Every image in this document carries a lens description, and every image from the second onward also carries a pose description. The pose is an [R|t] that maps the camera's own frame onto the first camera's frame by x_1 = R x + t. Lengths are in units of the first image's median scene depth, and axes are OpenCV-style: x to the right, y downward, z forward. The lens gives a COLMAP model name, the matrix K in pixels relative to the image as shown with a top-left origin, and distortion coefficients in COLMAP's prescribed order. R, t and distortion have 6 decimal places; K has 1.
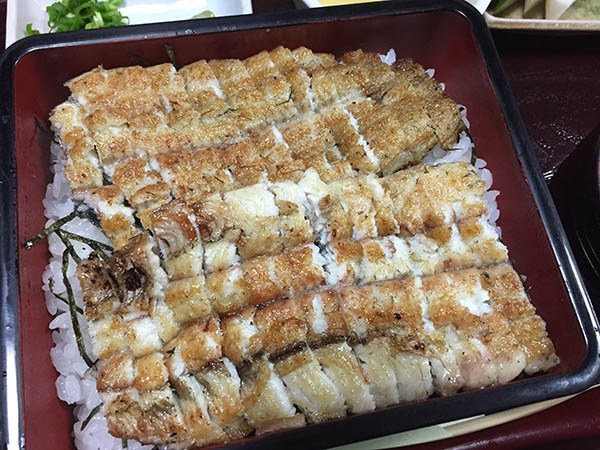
lens RADIAL K [[519.5, 0, 297.2], [0, 519.5, 222.7], [0, 0, 1]] dist [0.067340, -0.147560]
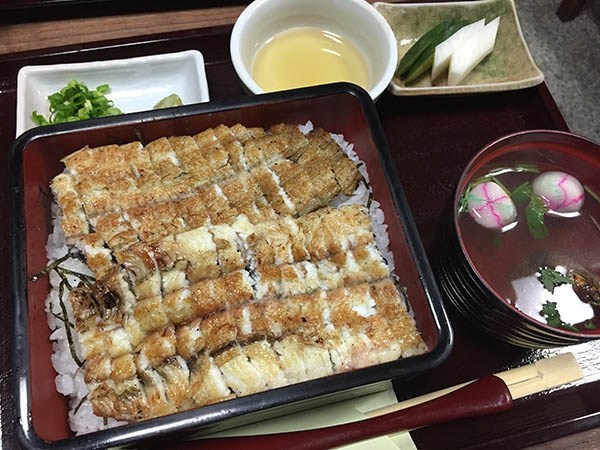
lens RADIAL K [[519.5, 0, 297.2], [0, 519.5, 222.7], [0, 0, 1]] dist [0.067340, -0.147560]
pose [[0.998964, -0.044050, -0.011466, 0.188413], [0.043023, 0.996013, -0.078146, 0.030640], [0.014863, 0.077571, 0.996876, -0.354383]]
